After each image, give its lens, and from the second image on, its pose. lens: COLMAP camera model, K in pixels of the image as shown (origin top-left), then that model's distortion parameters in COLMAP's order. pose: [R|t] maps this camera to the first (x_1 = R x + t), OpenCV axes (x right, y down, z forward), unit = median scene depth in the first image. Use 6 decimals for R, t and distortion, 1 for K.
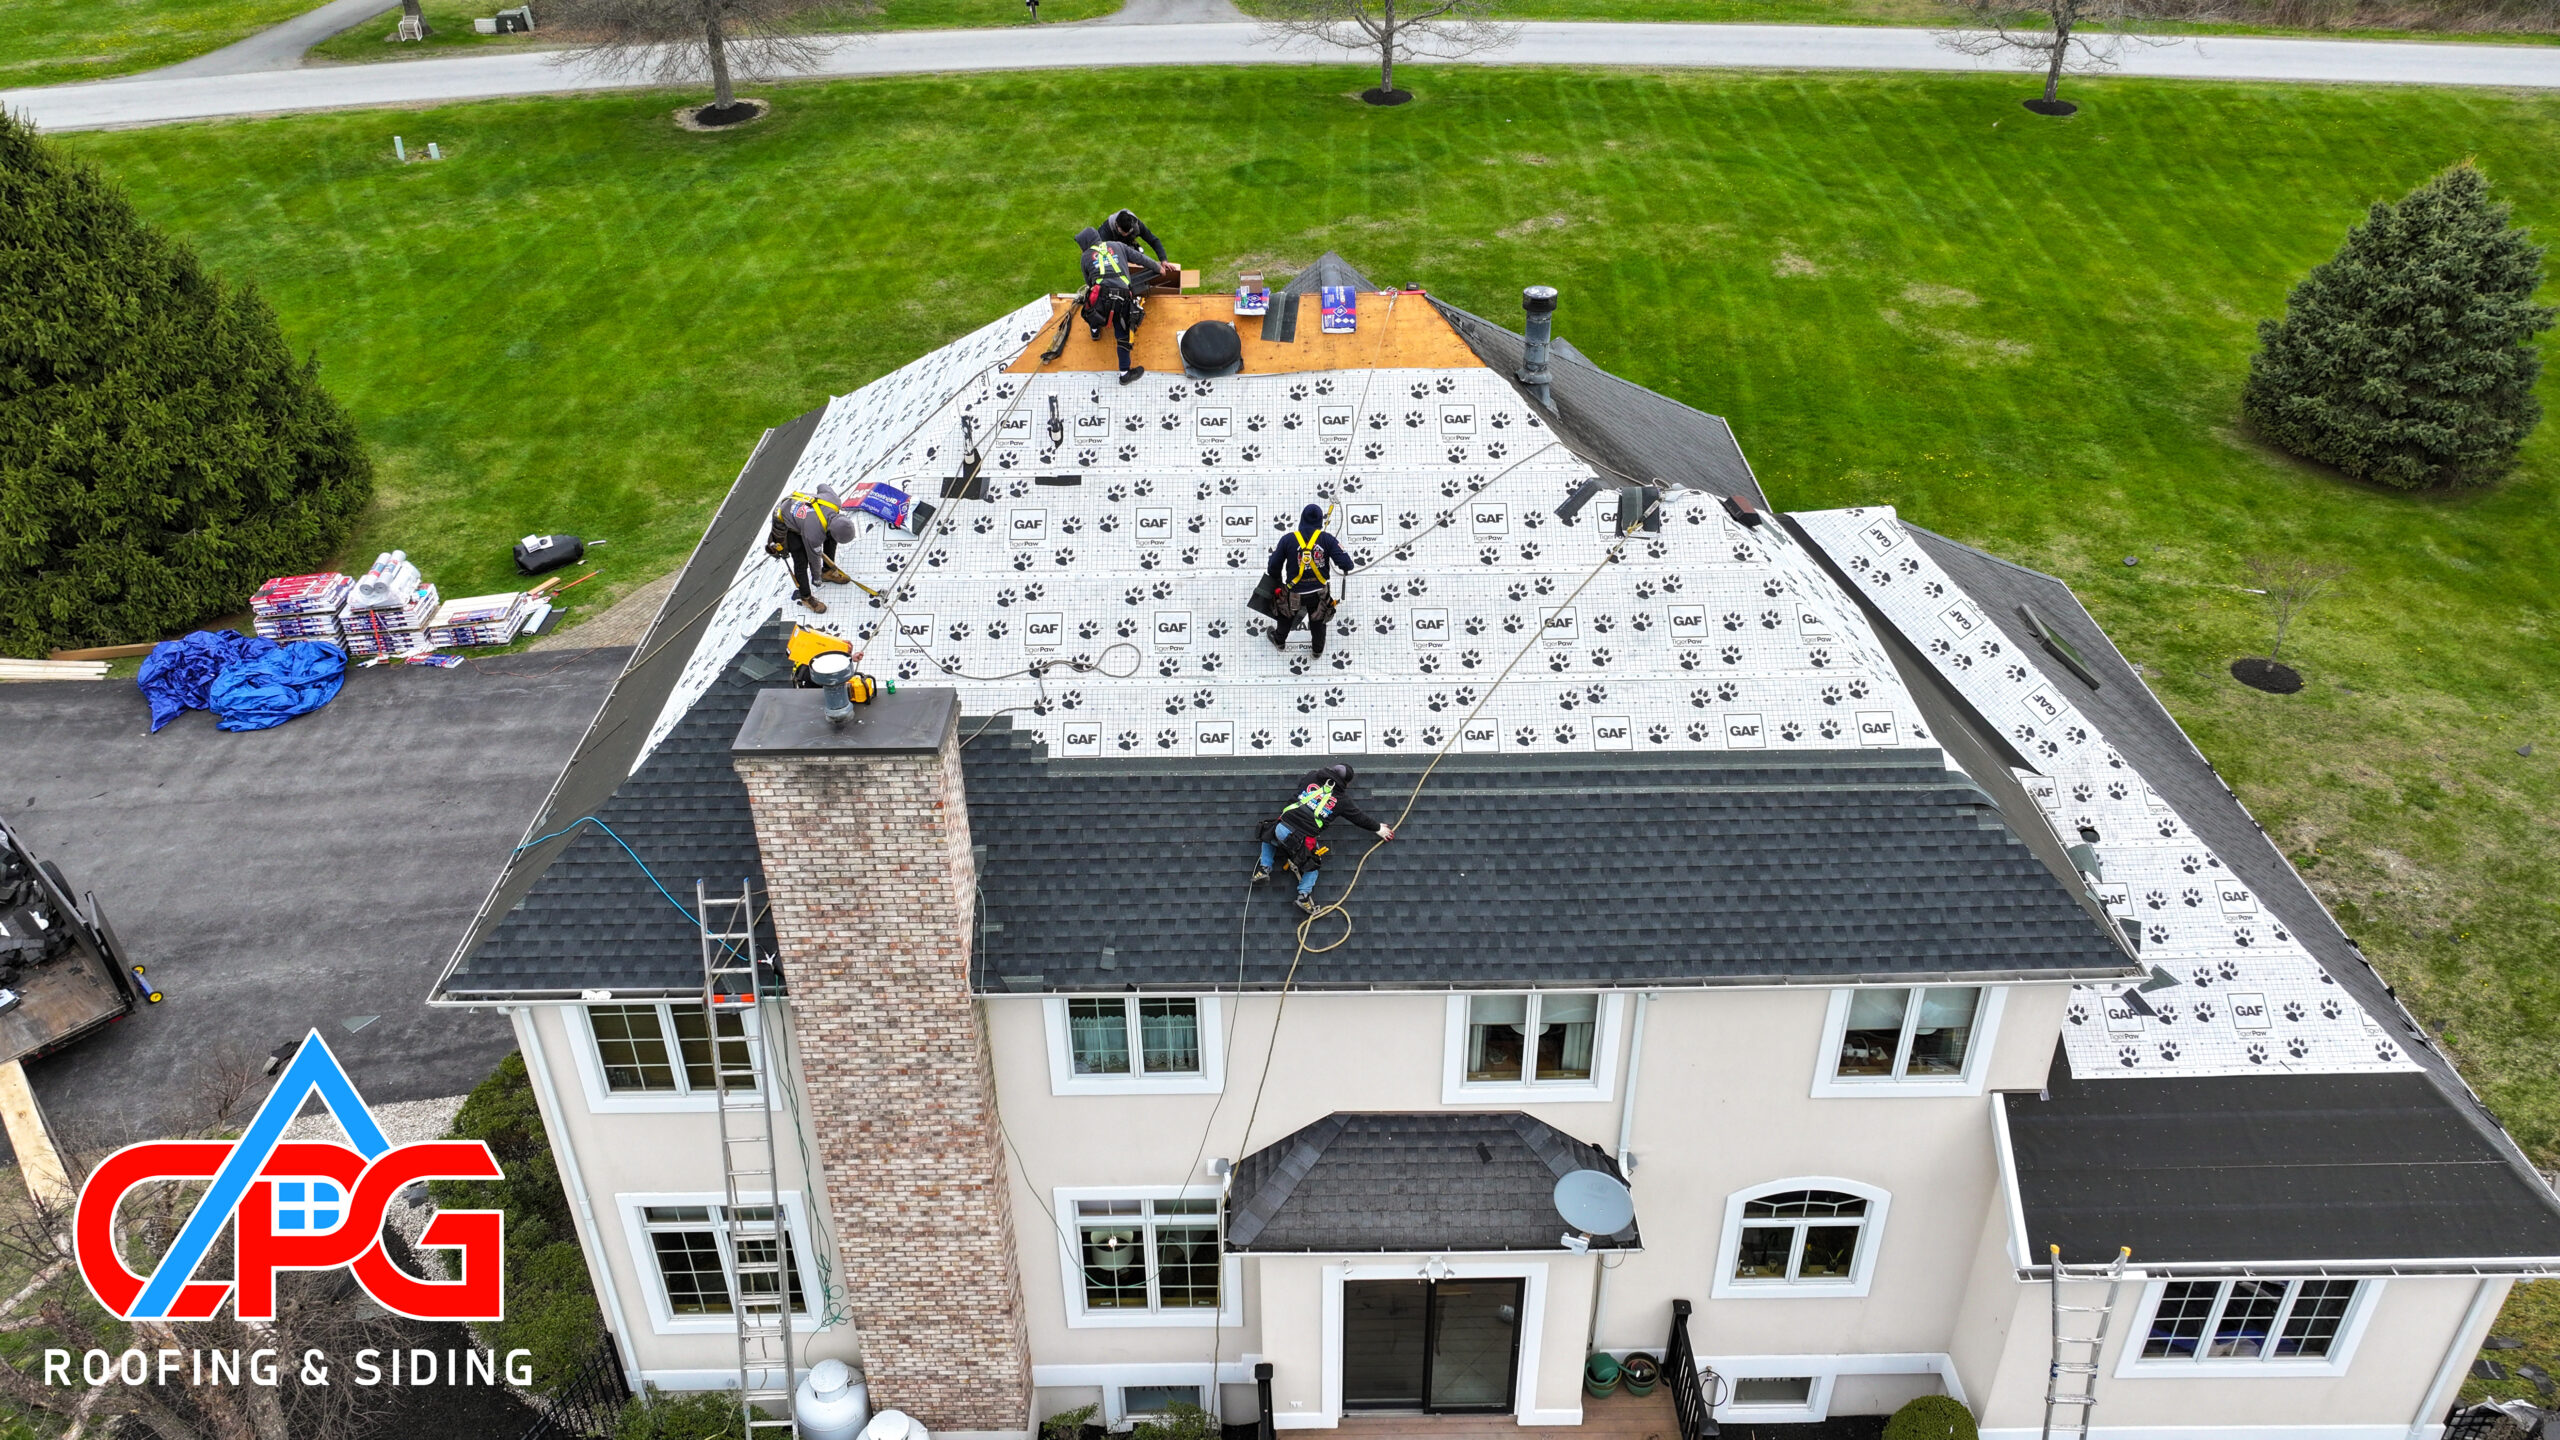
lens RADIAL K [[1790.9, 0, 1304.2], [0, 1790.9, 710.0], [0, 0, 1]] dist [-0.012032, 0.026468]
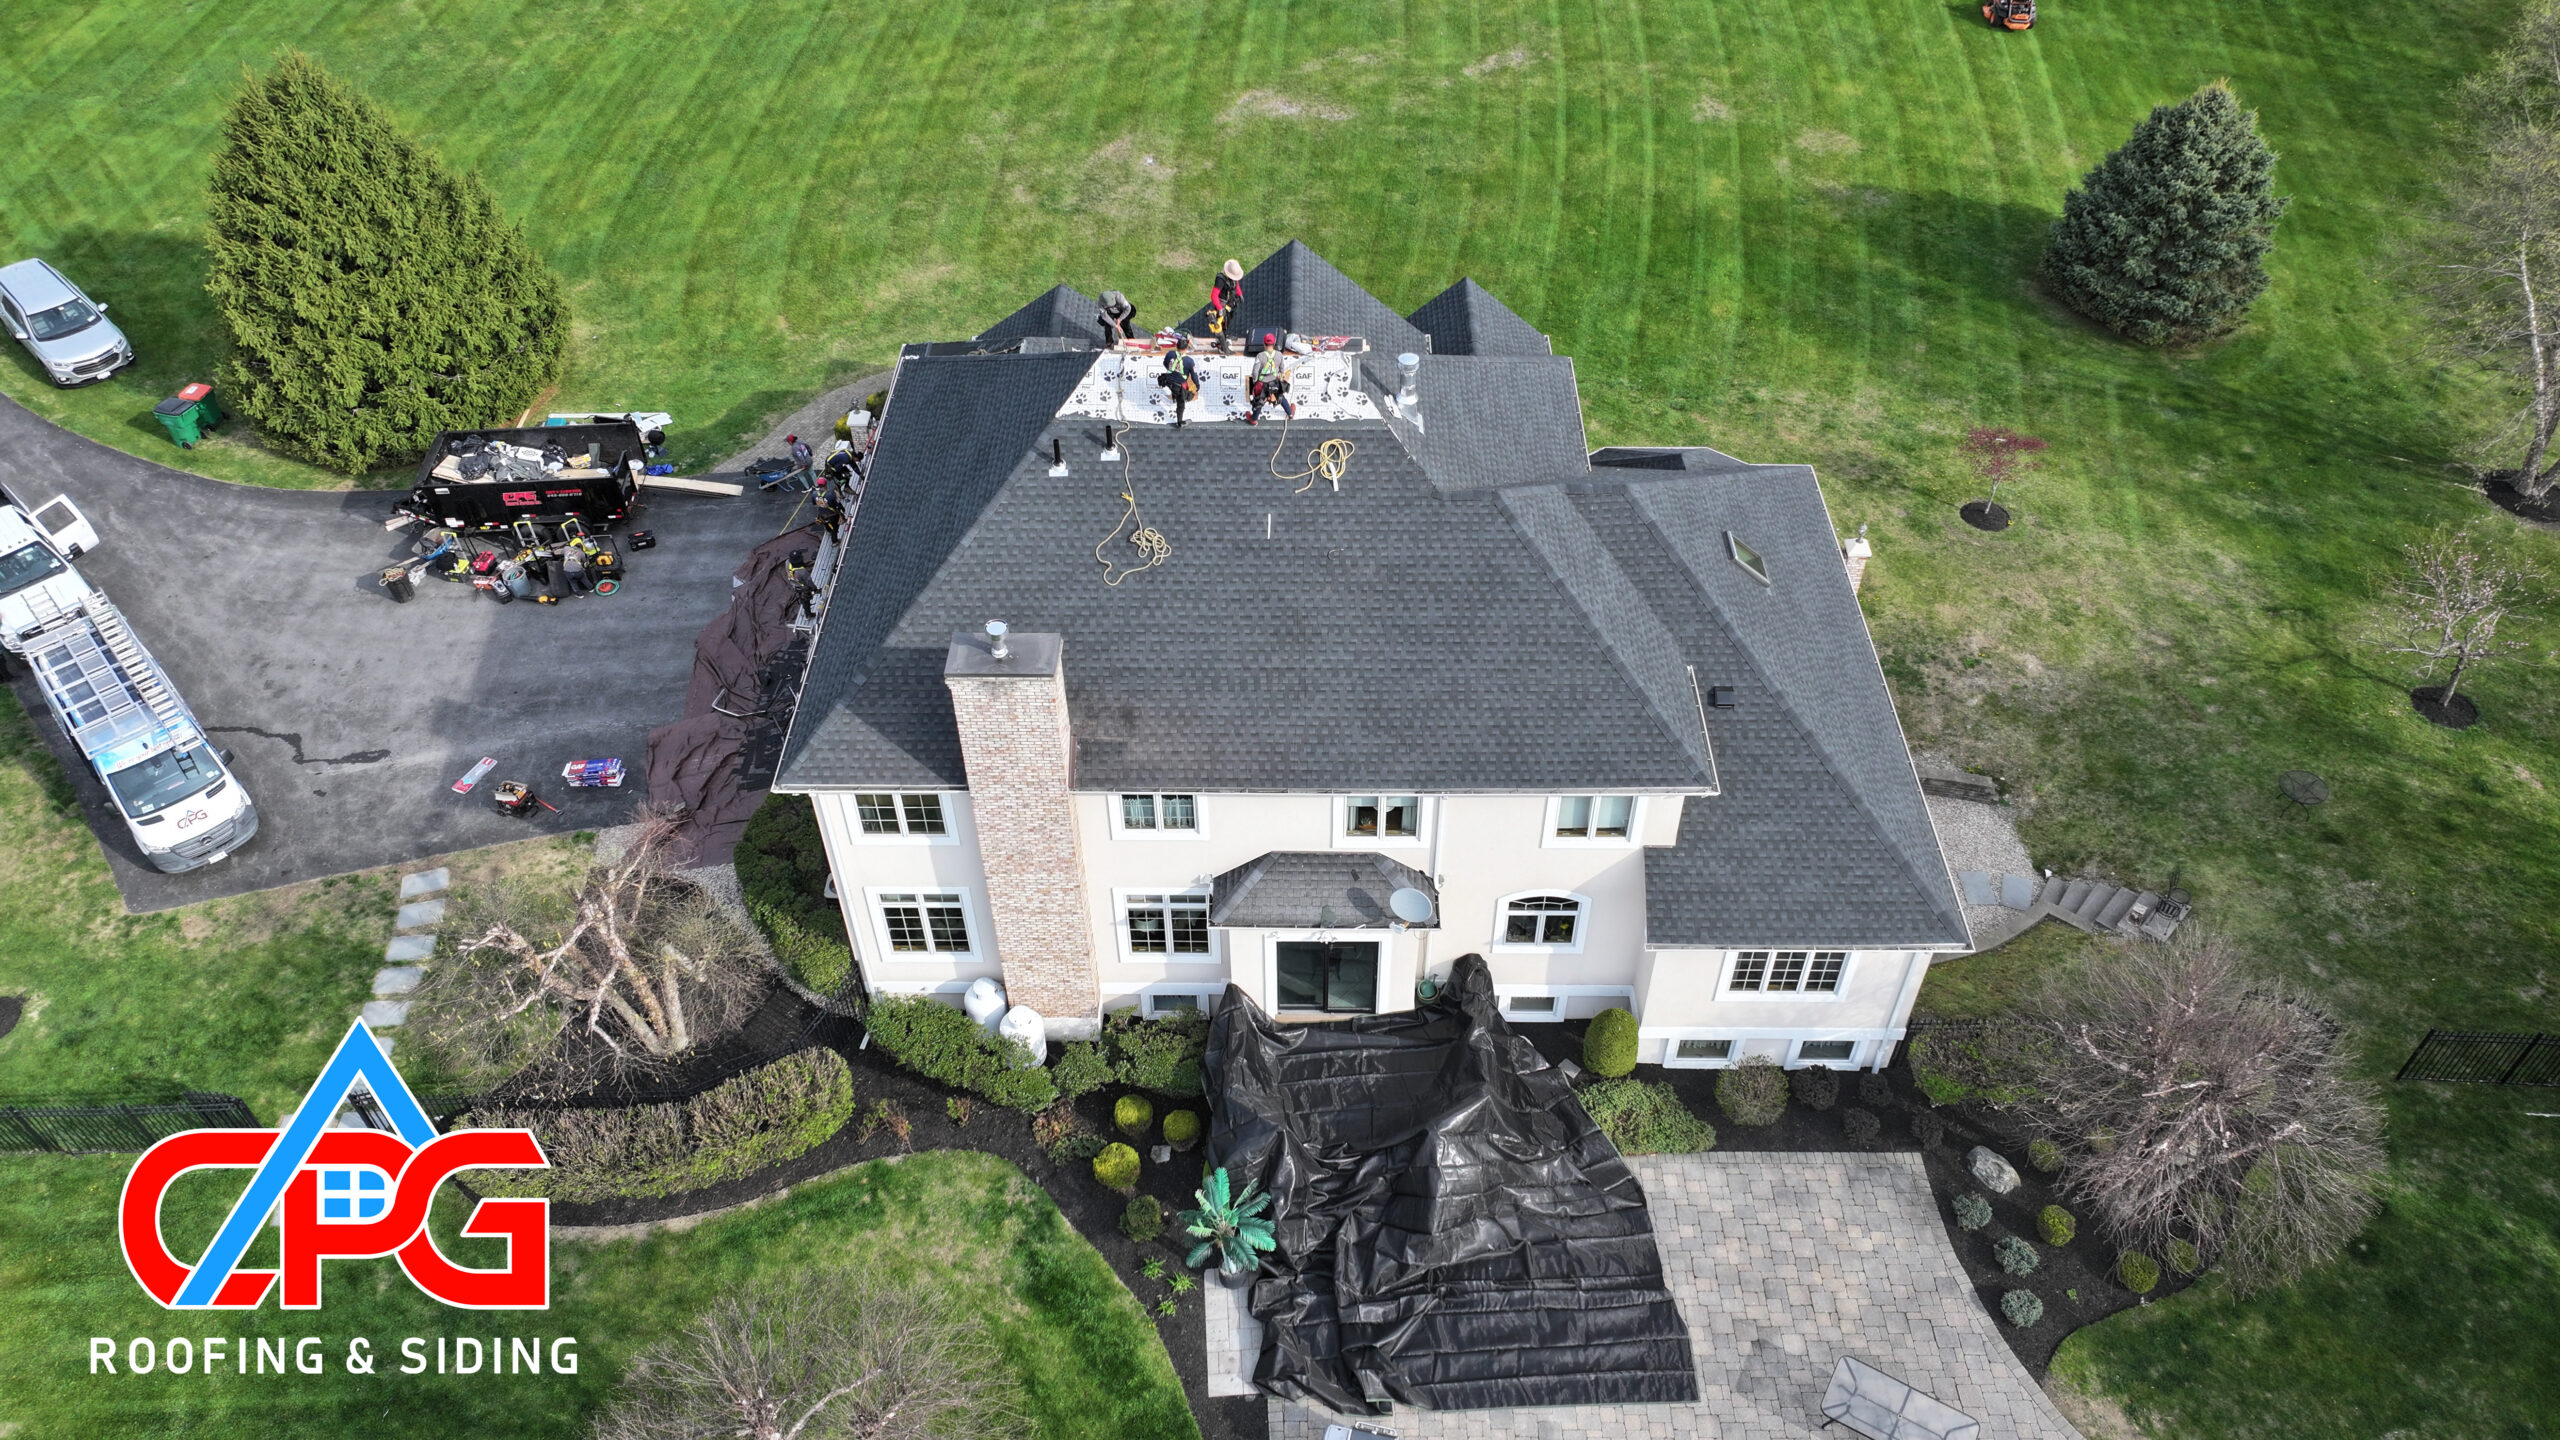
lens RADIAL K [[1790.9, 0, 1304.2], [0, 1790.9, 710.0], [0, 0, 1]] dist [-0.012032, 0.026468]
pose [[0.999795, 0.016360, -0.011966, 0.064160], [-0.013544, 0.978440, 0.206086, -0.261636], [0.015079, -0.205882, 0.978461, -0.663285]]
